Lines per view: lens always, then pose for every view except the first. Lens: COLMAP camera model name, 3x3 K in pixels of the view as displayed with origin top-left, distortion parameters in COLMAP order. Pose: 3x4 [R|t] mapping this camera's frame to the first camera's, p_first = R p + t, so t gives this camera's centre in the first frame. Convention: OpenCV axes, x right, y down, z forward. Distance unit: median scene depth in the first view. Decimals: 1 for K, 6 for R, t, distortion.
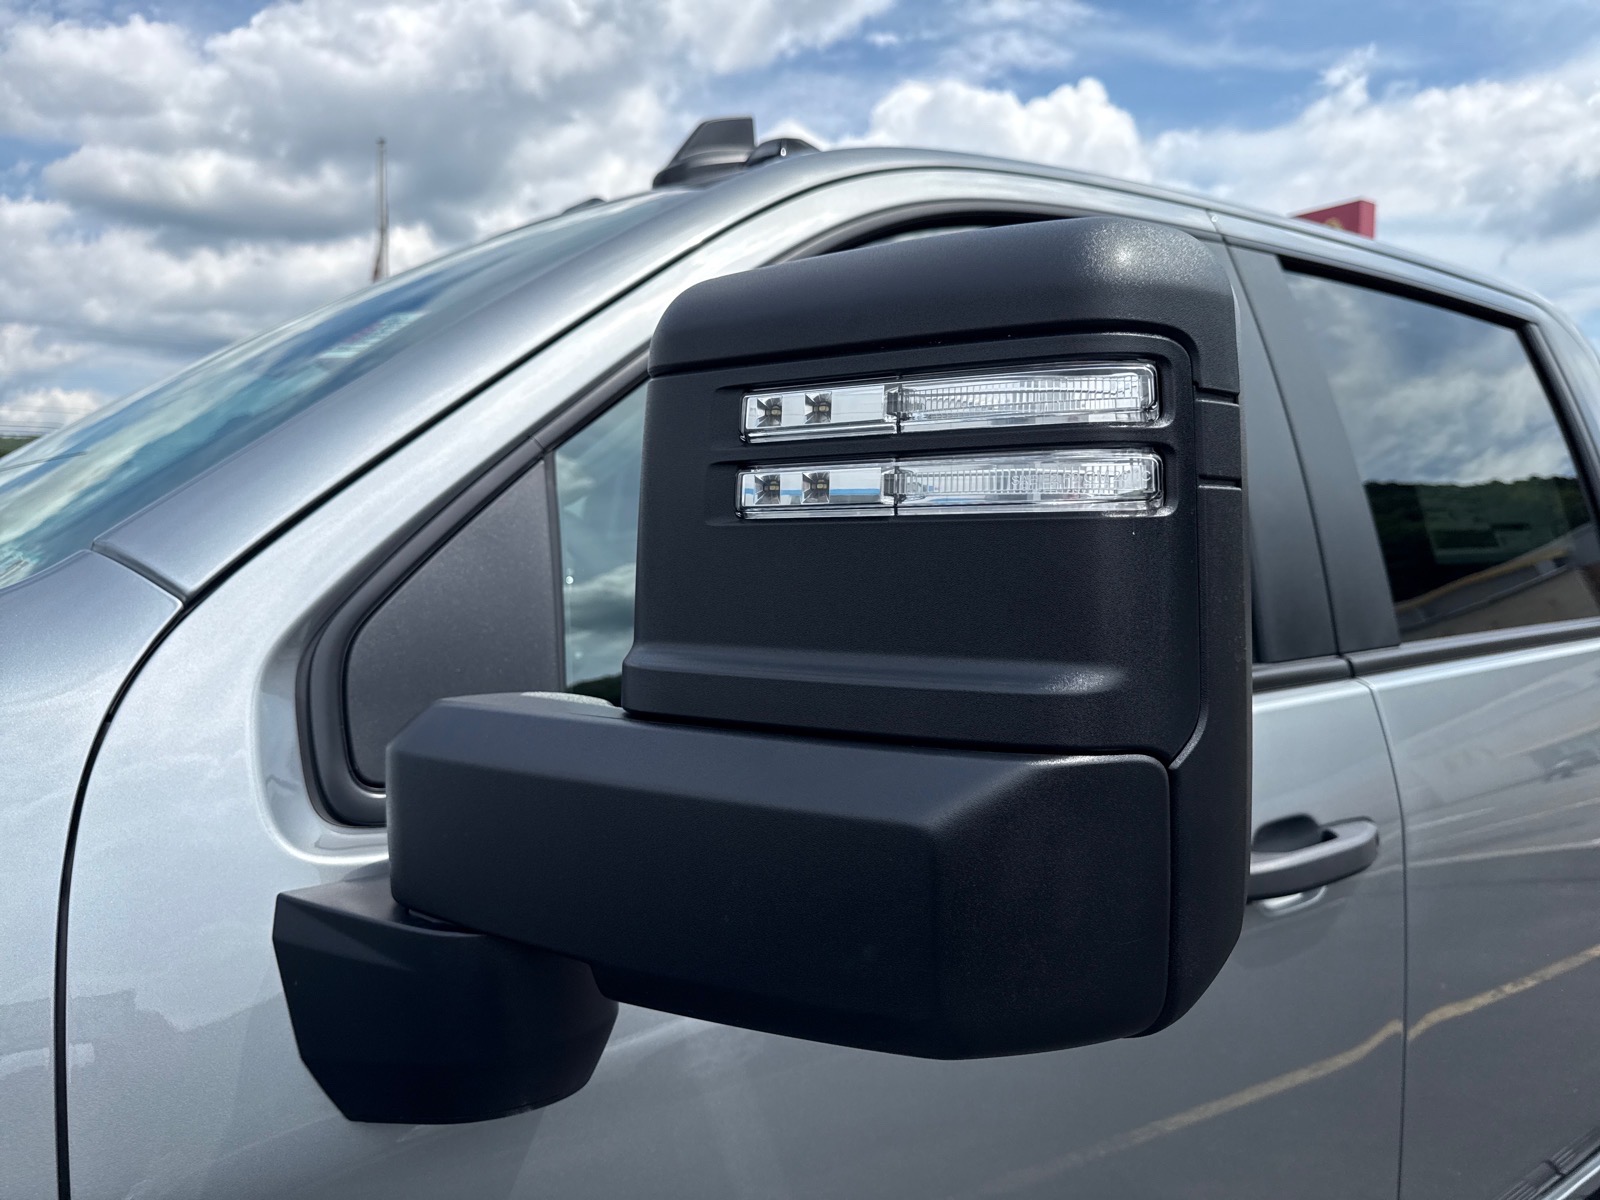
lens RADIAL K [[1146.8, 0, 803.8], [0, 1146.8, 610.4], [0, 0, 1]] dist [-0.008842, -0.001372]
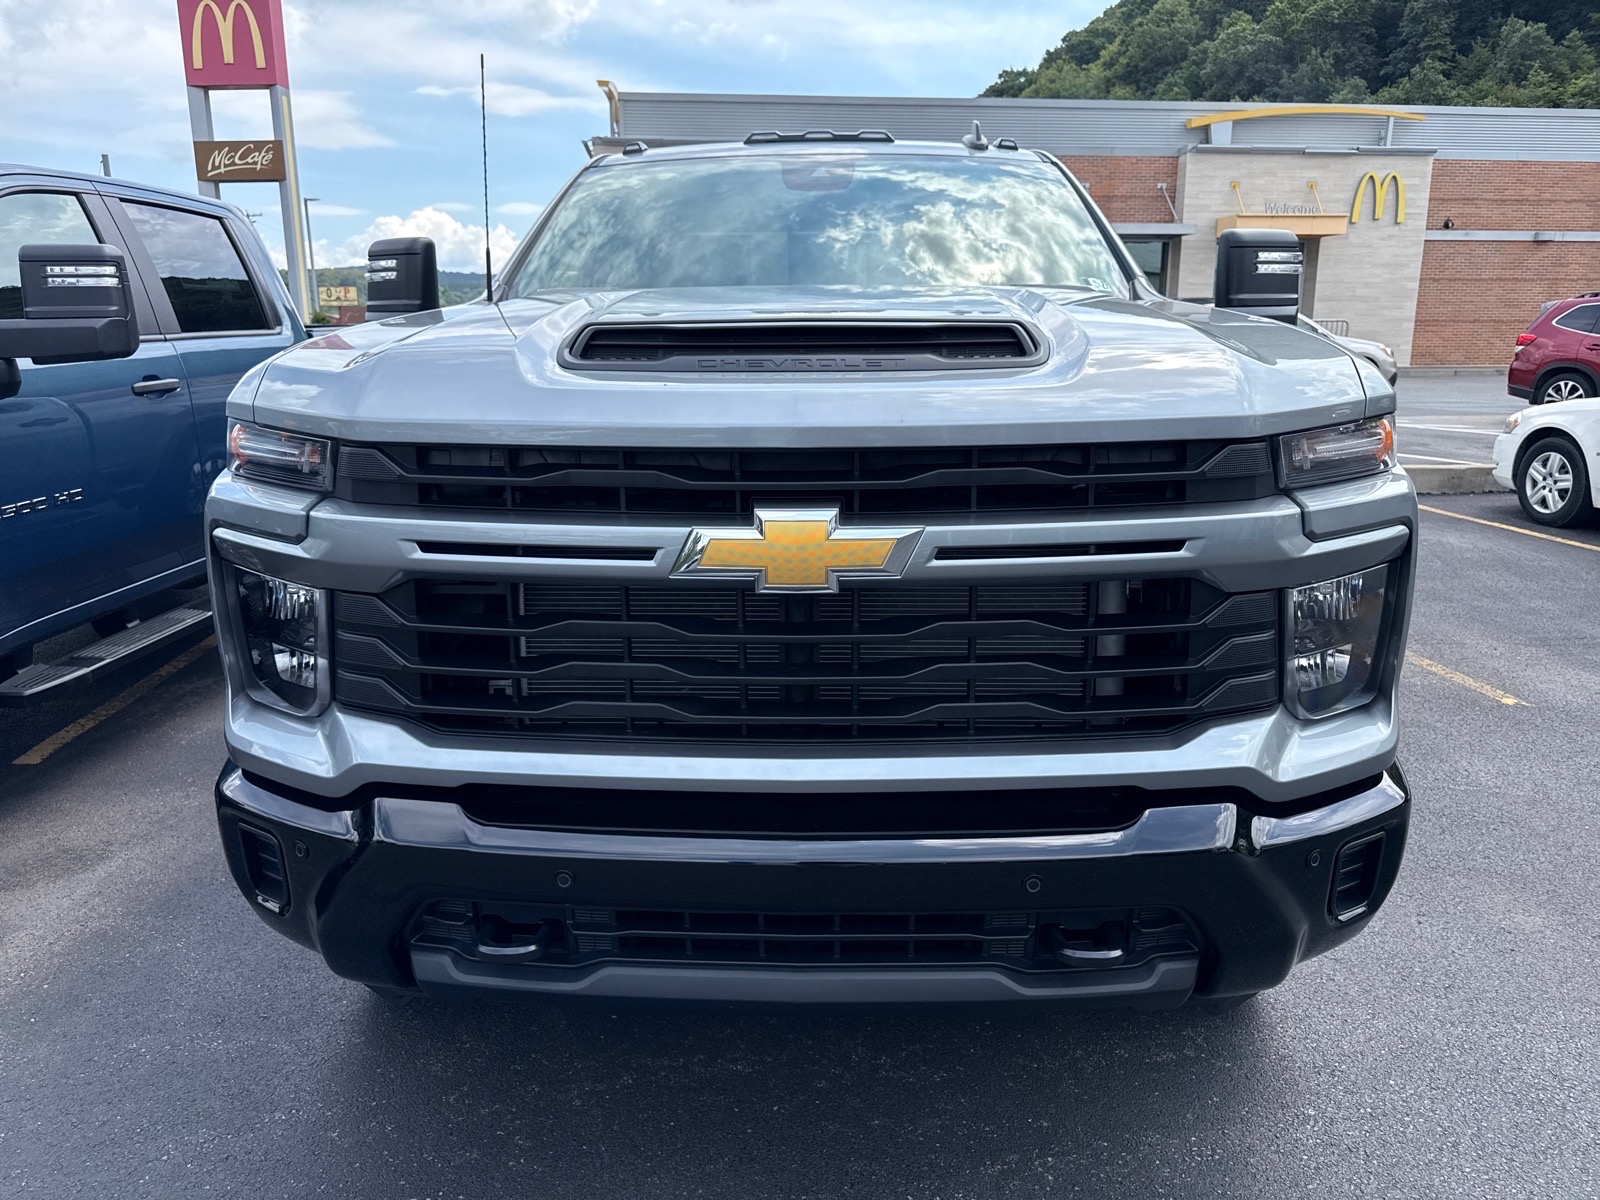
lens RADIAL K [[1146.8, 0, 803.8], [0, 1146.8, 610.4], [0, 0, 1]] dist [-0.008842, -0.001372]
pose [[0.614040, -0.189510, 0.766186, -2.897595], [0.050371, 0.978177, 0.201576, 0.668415], [-0.787666, -0.085182, 0.610185, -6.871364]]
